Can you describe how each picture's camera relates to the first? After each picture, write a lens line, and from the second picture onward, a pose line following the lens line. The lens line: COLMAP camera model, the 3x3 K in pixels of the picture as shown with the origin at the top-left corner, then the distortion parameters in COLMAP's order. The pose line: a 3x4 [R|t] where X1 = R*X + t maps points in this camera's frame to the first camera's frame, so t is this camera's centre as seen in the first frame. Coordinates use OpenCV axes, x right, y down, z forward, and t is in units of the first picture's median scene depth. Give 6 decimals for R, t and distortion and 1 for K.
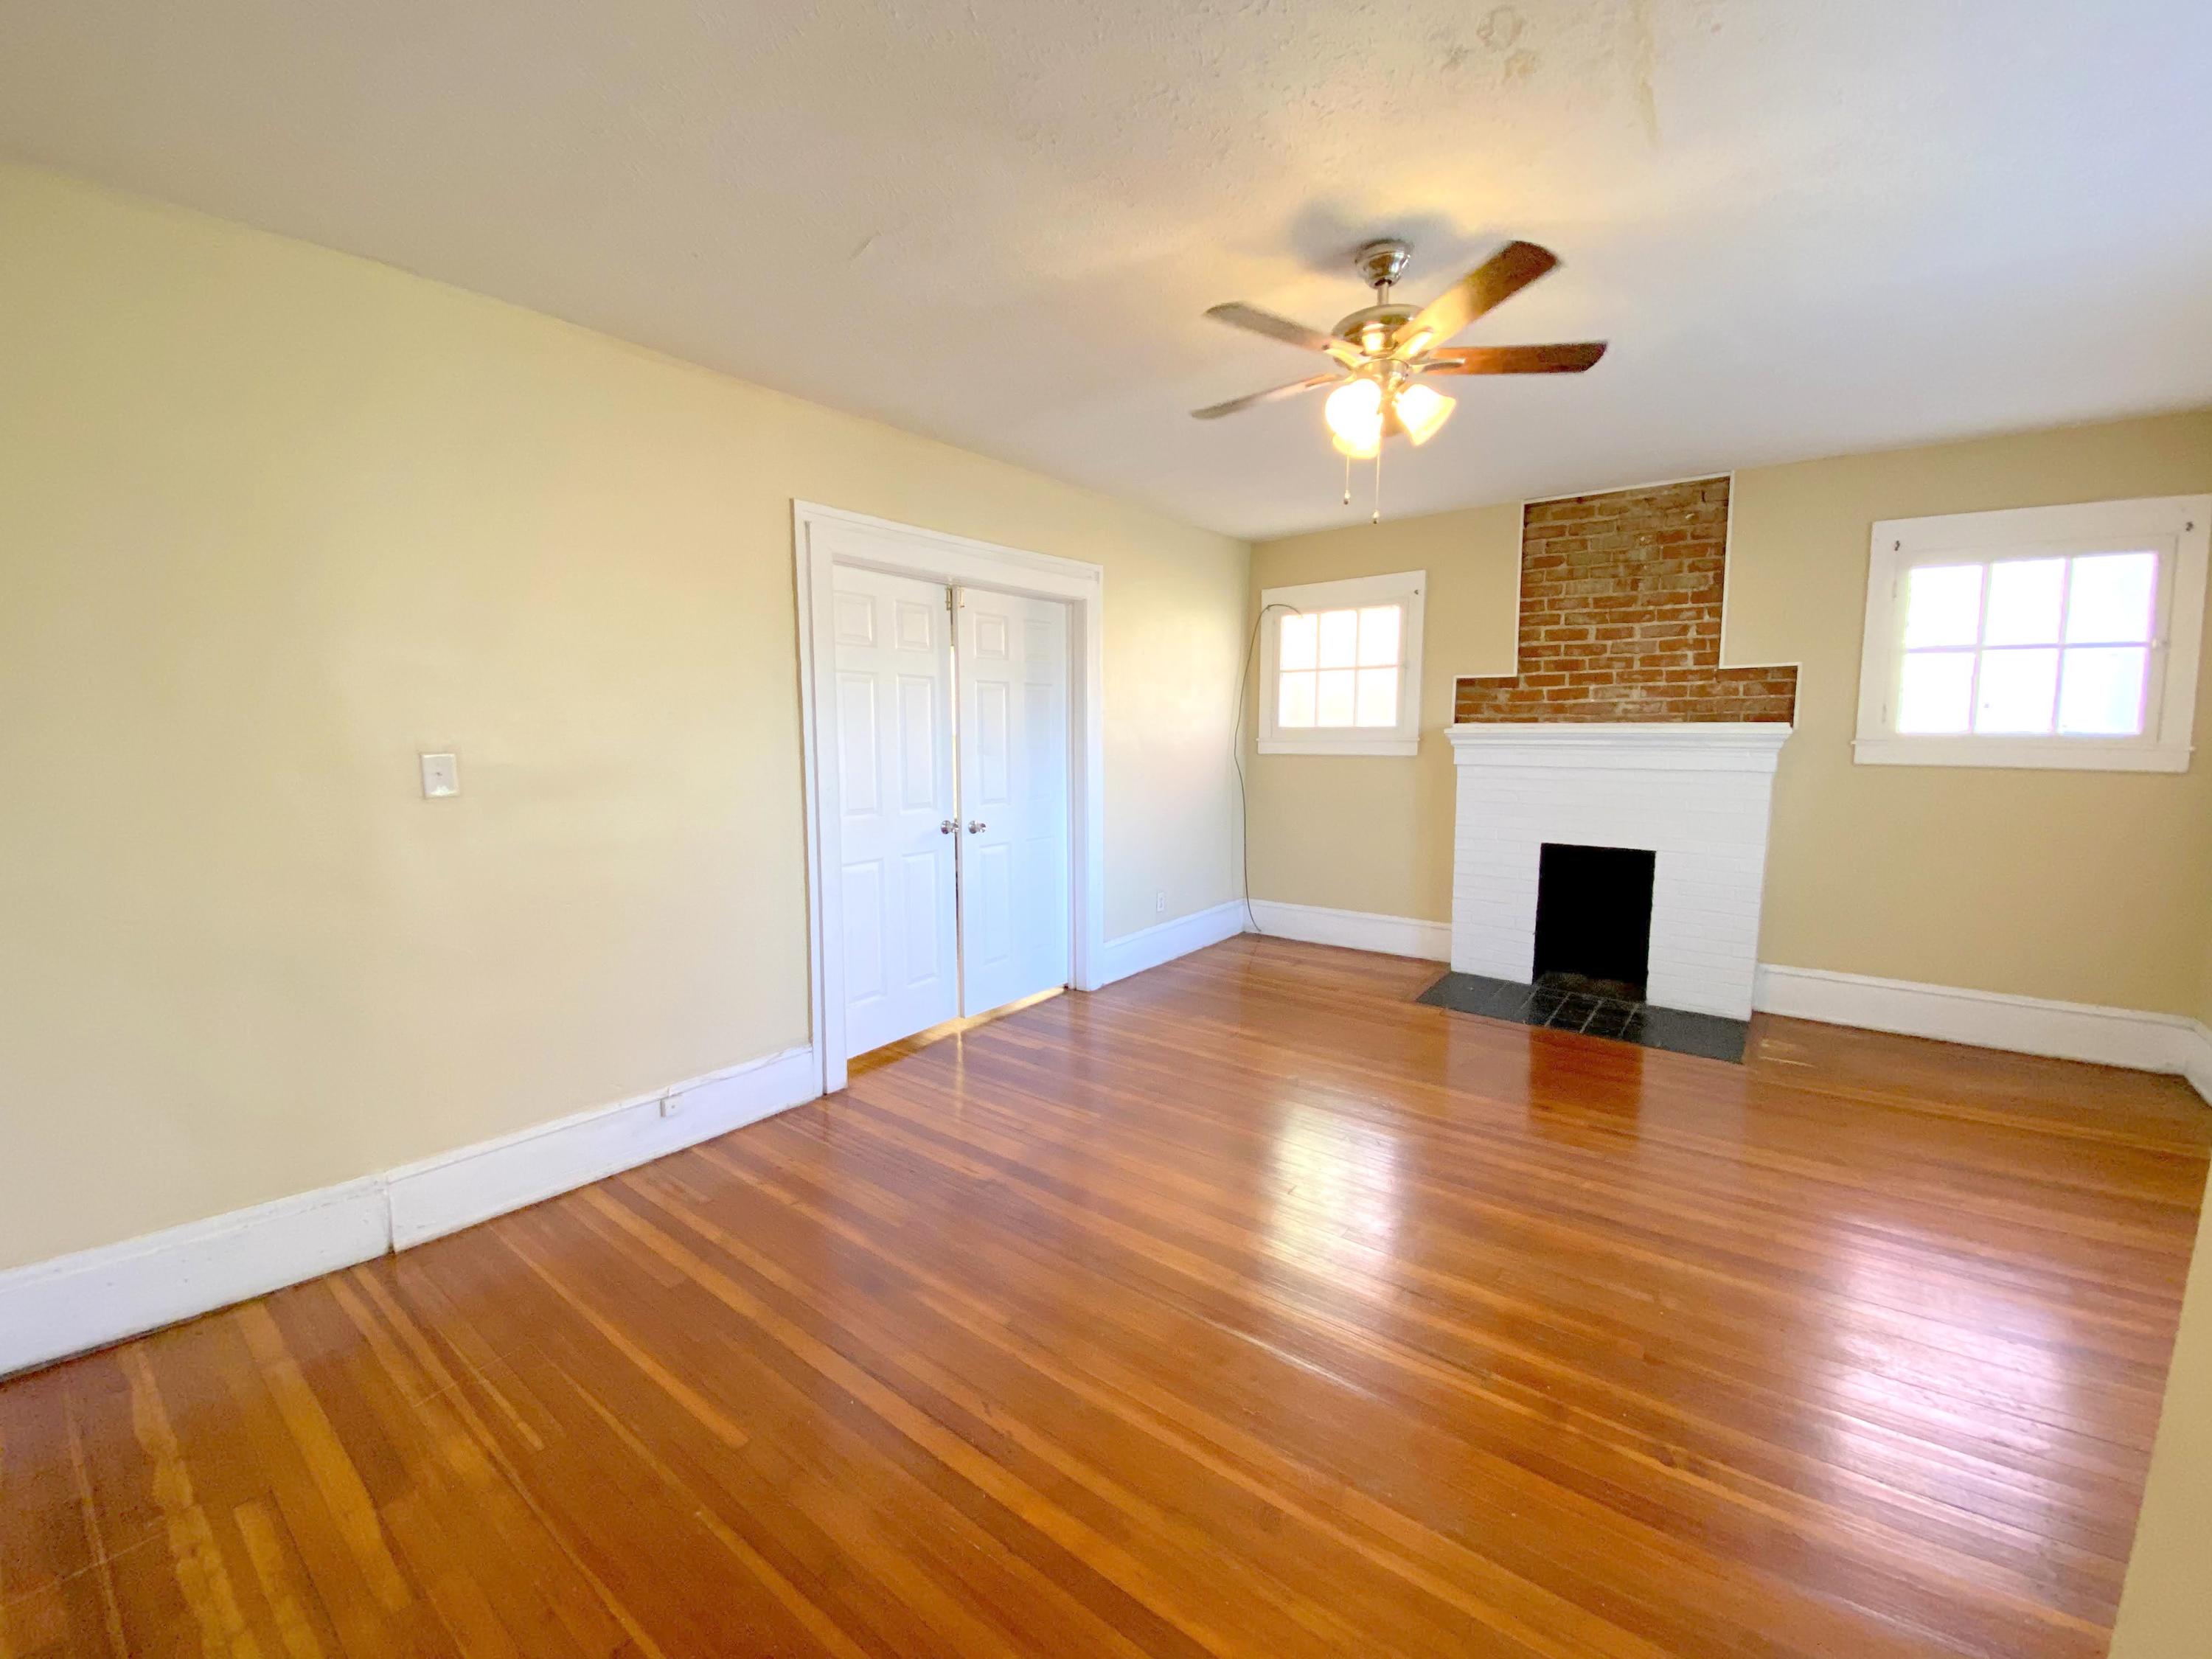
lens RADIAL K [[892.5, 0, 1103.9], [0, 892.5, 820.3], [0, 0, 1]] dist [0.020845, -0.014522]
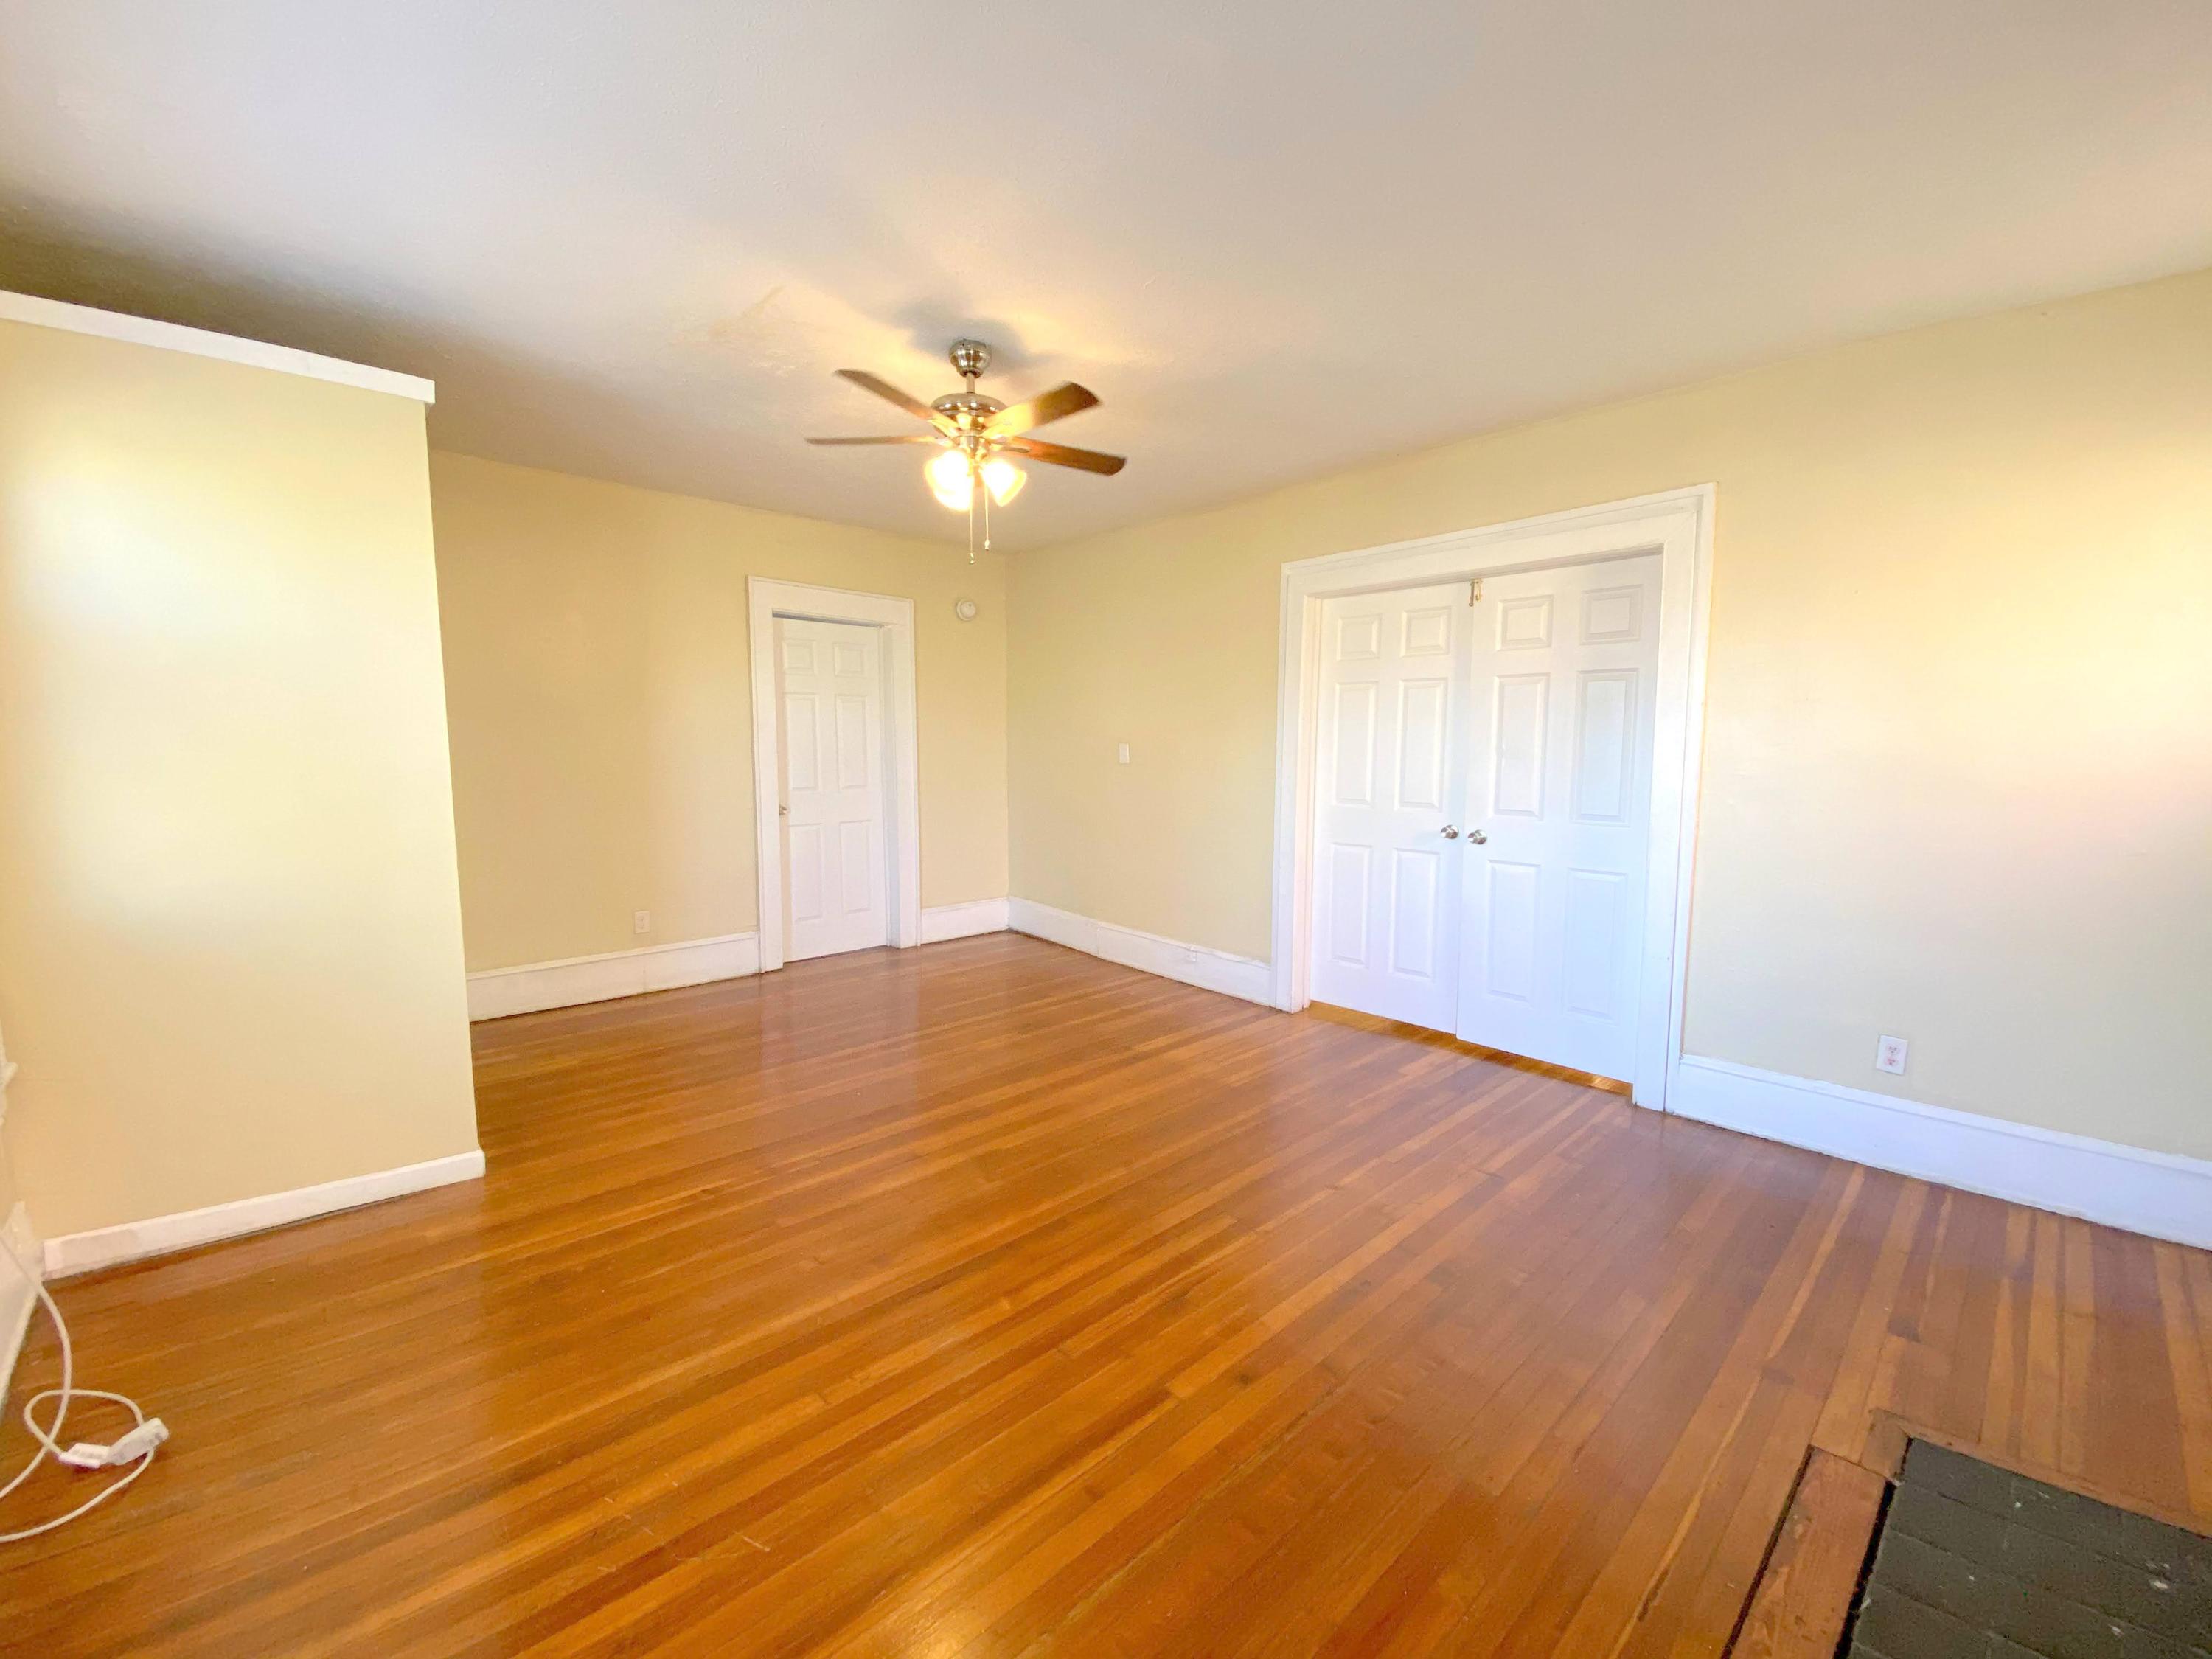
lens RADIAL K [[892.5, 0, 1105.3], [0, 892.5, 825.7], [0, 0, 1]] dist [0.020845, -0.014522]
pose [[-0.157988, 0.092744, -0.983076, 0.624203], [-0.111556, 0.987529, 0.111092, -0.048316], [0.981119, 0.127219, -0.145671, 0.573840]]
